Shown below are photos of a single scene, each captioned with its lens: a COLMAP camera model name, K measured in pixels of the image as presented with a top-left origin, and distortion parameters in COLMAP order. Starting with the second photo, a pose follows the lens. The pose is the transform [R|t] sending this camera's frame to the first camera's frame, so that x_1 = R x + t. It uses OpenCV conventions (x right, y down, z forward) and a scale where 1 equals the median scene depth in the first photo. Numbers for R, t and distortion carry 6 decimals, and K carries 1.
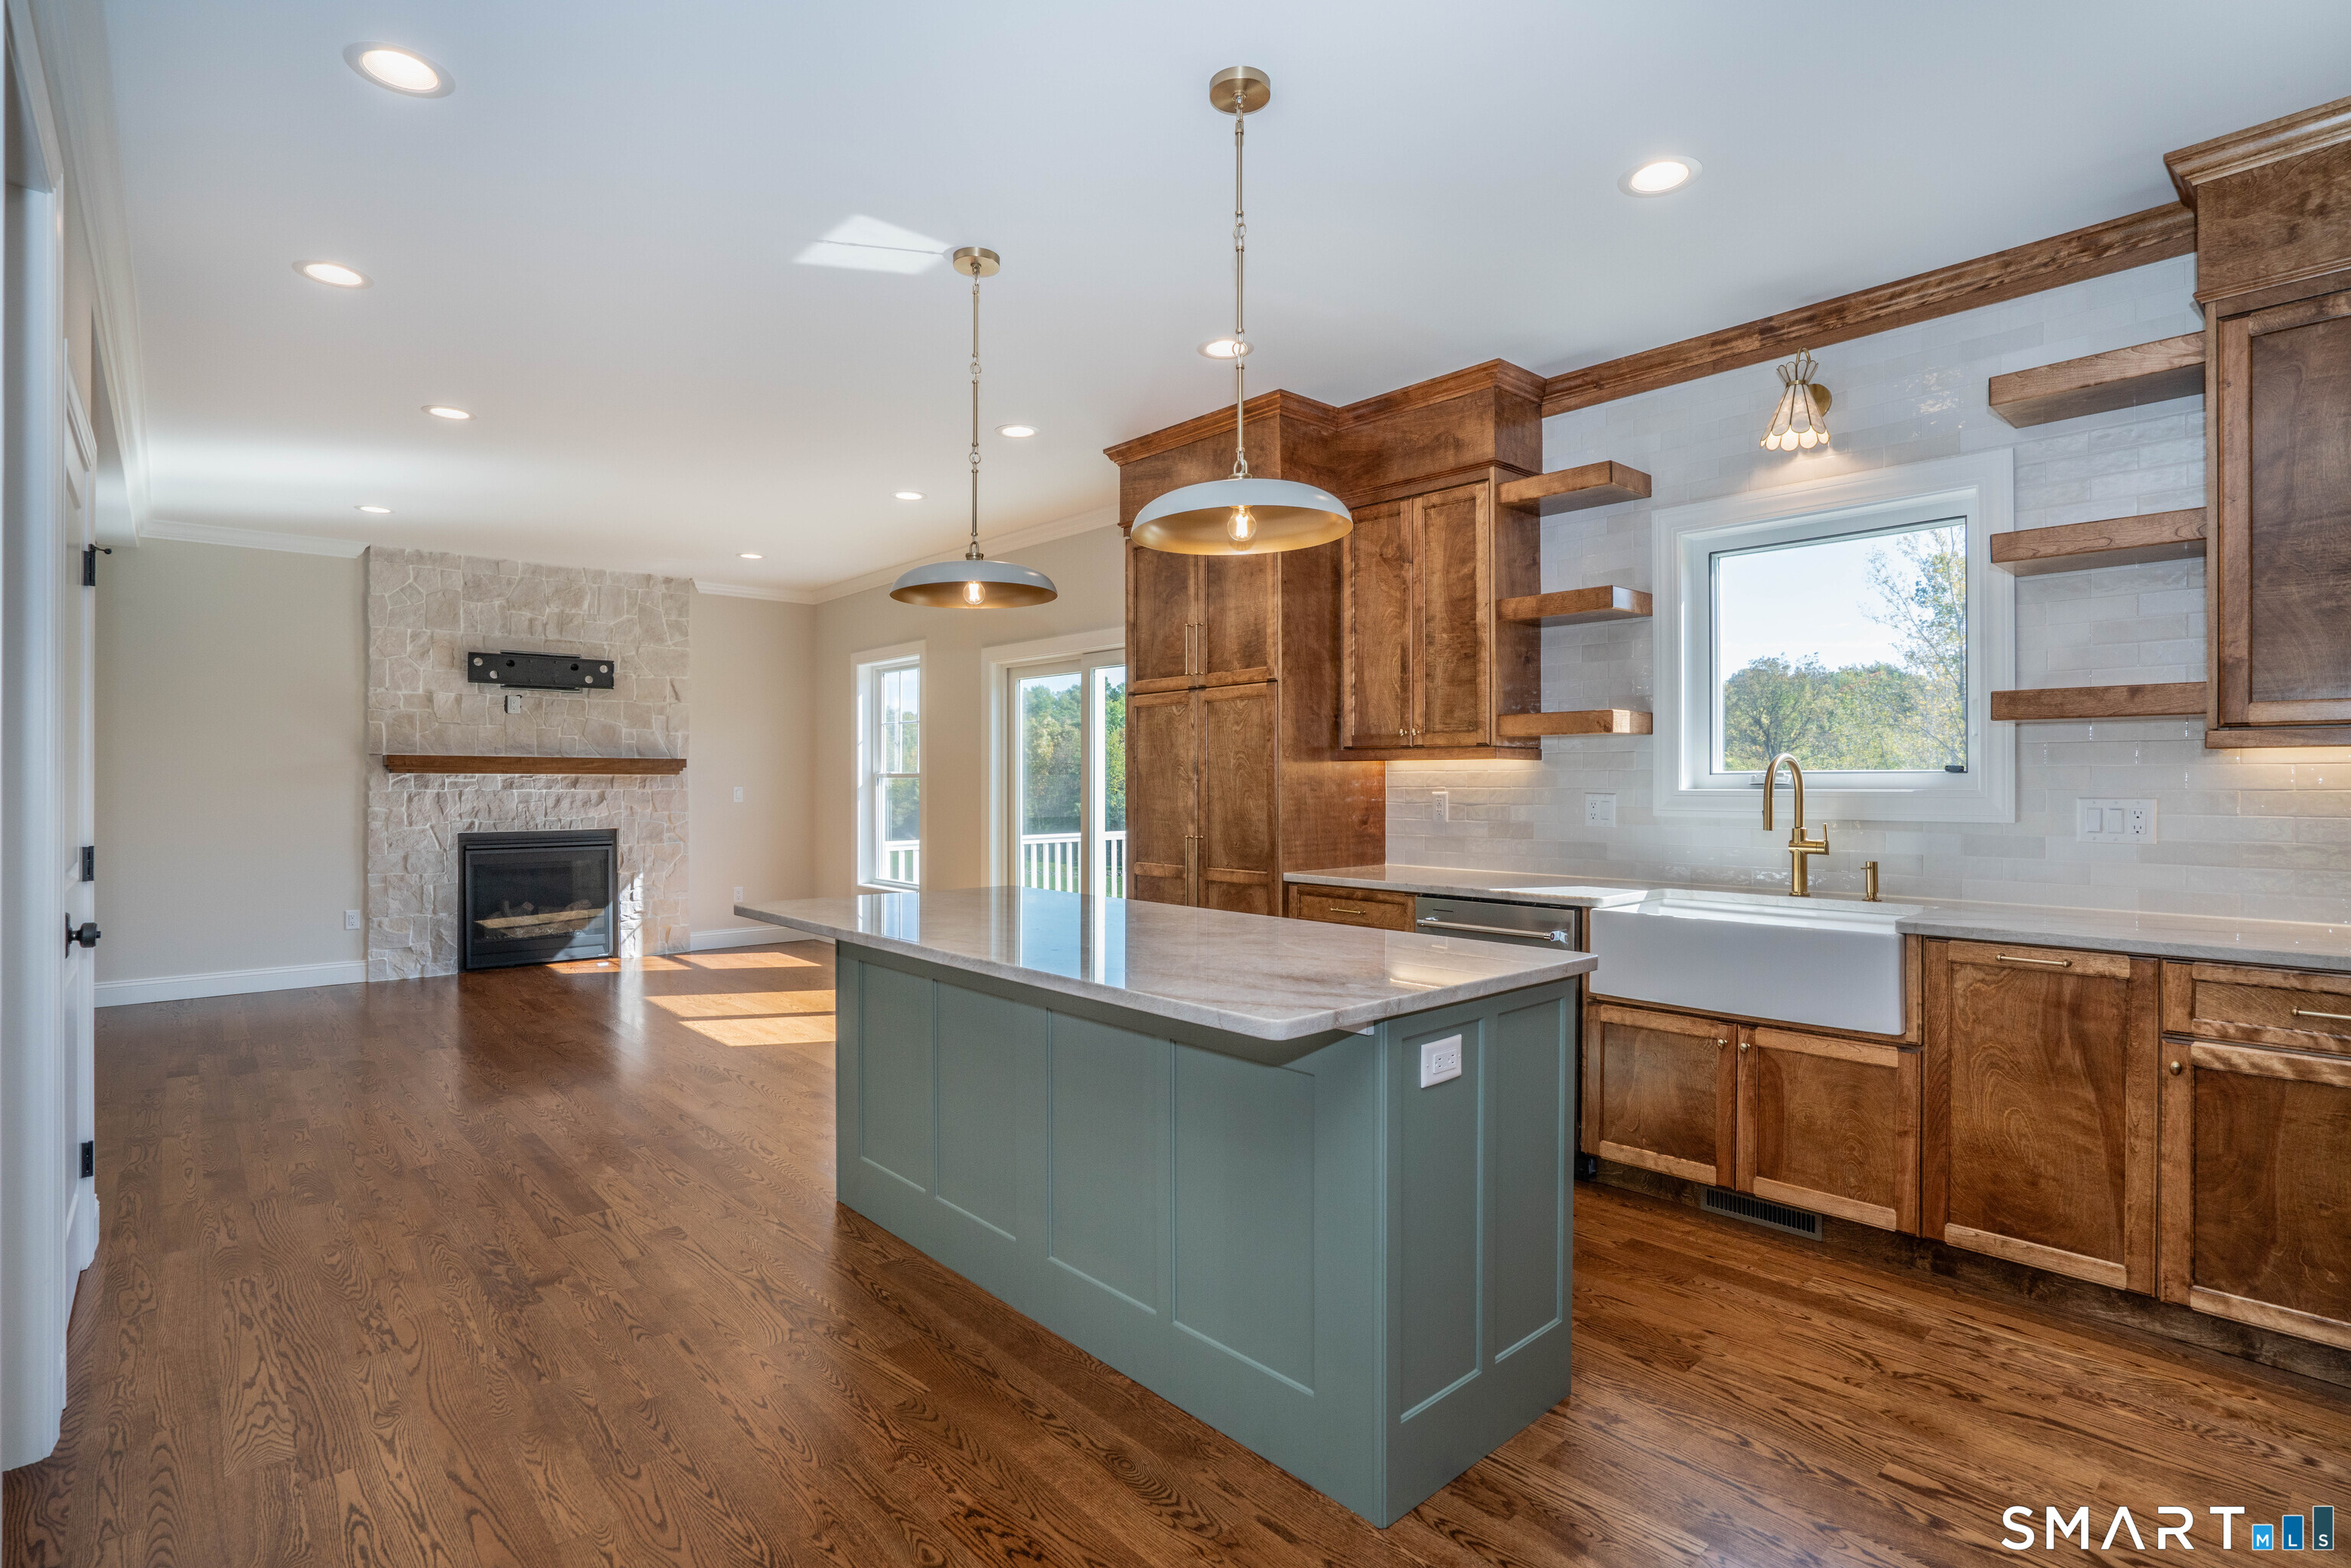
lens RADIAL K [[1149.2, 0, 1162.8], [0, 1149.2, 780.2], [0, 0, 1]] dist [-0.019524, -0.000080]
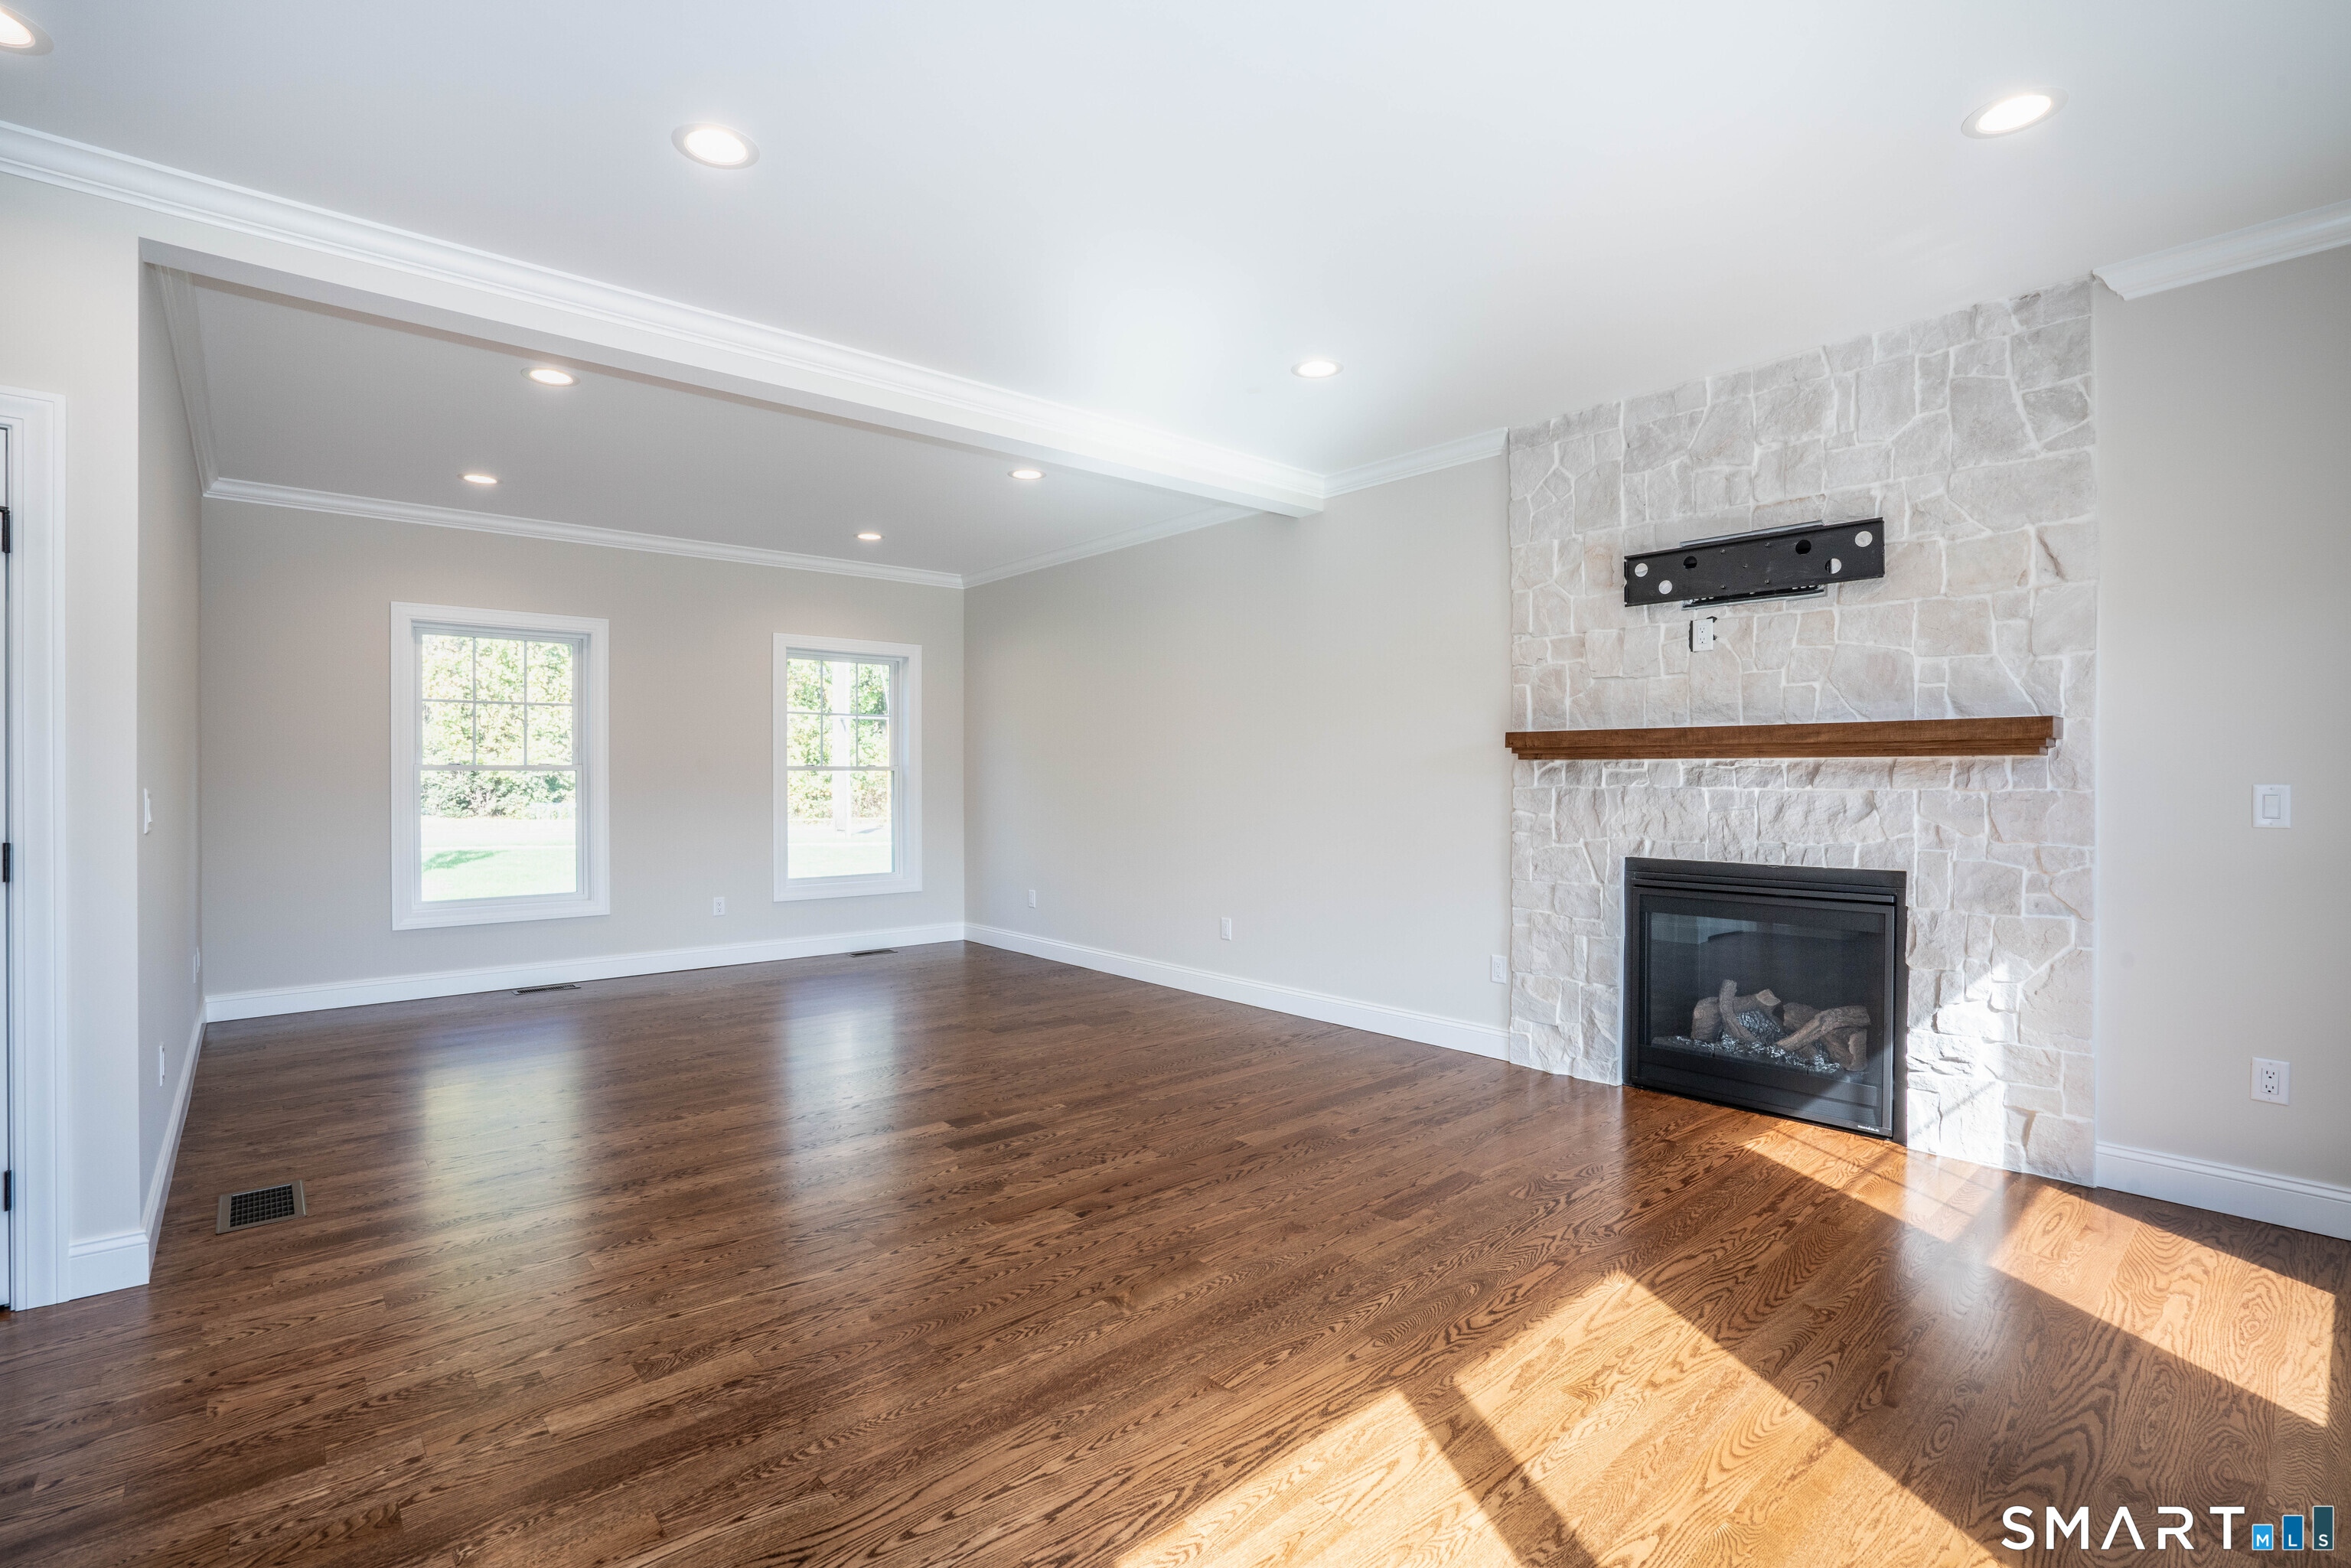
lens RADIAL K [[1072.9, 0, 1171.4], [0, 1072.9, 779.5], [0, 0, 1]] dist [-0.033899, 0.006314]
pose [[0.011266, 0.001585, -0.999935, -0.048880], [-0.001370, 0.999998, 0.001570, 0.004324], [0.999936, 0.001352, 0.011268, 0.738539]]
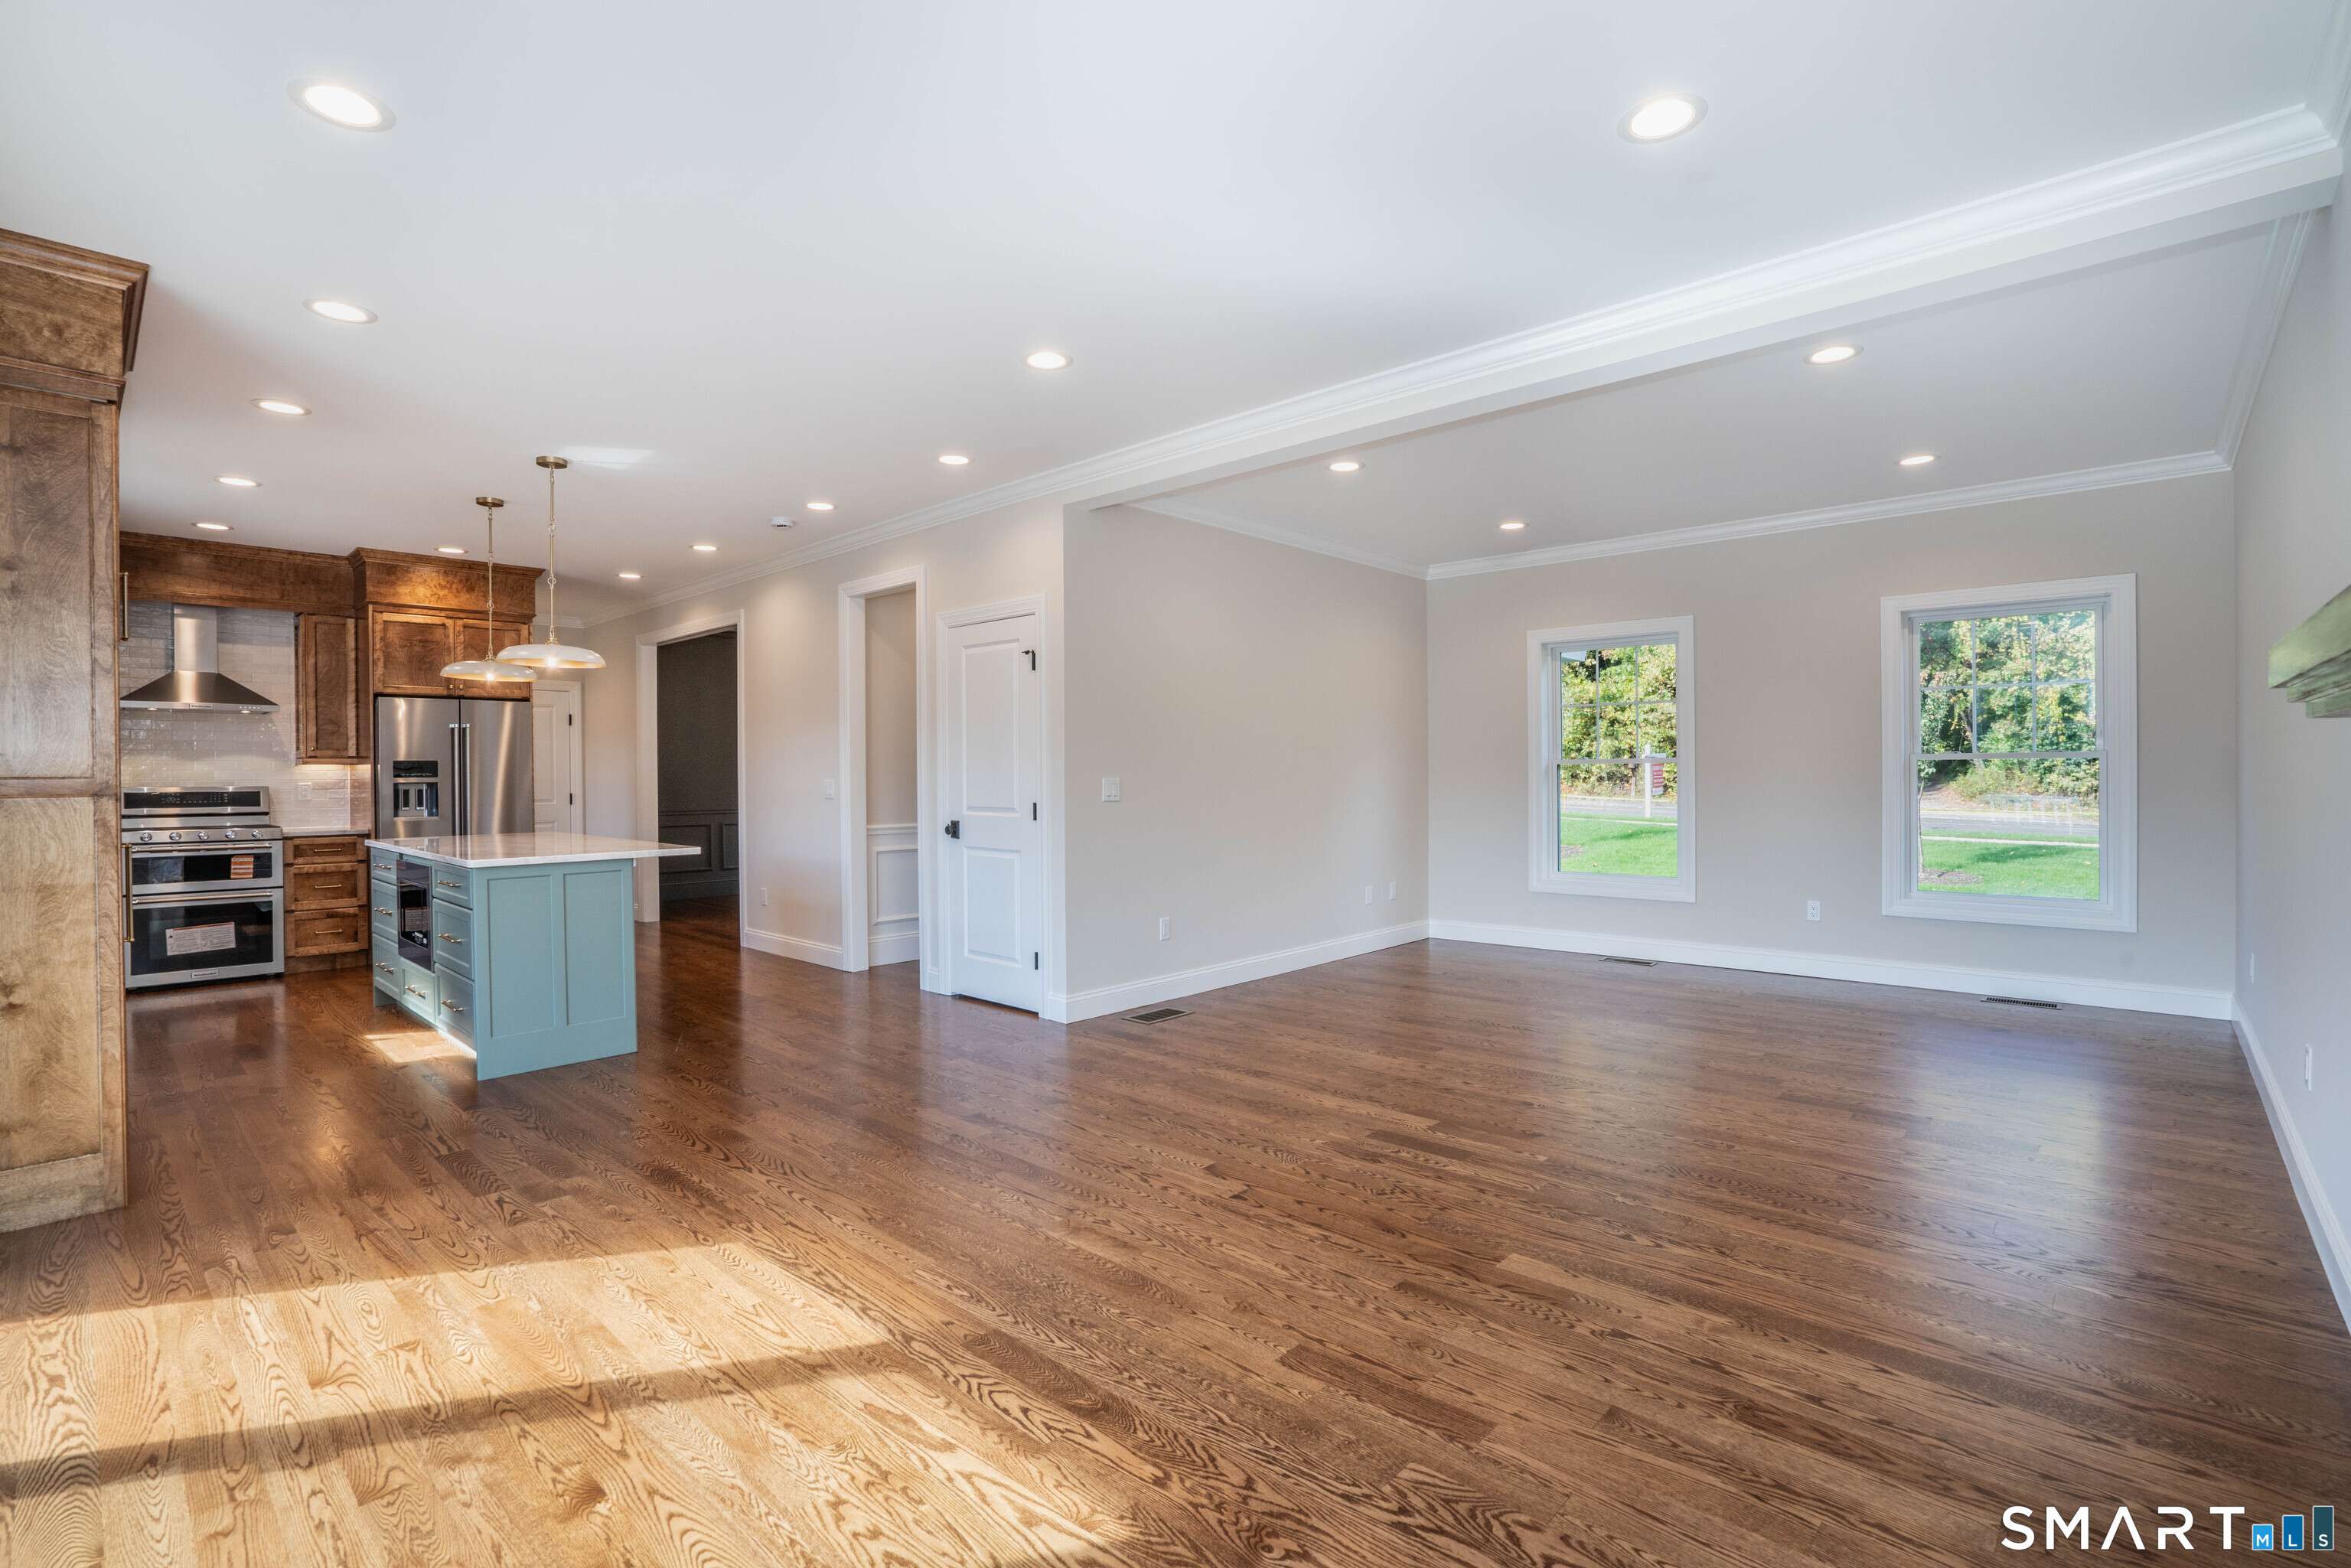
lens RADIAL K [[1072.9, 0, 1169.7], [0, 1072.9, 789.4], [0, 0, 1]] dist [-0.033899, 0.006314]
pose [[-0.995000, 0.013492, -0.098962, -0.409488], [0.012586, 0.999873, 0.009770, 0.008006], [0.099081, 0.008476, -0.995043, 1.139479]]
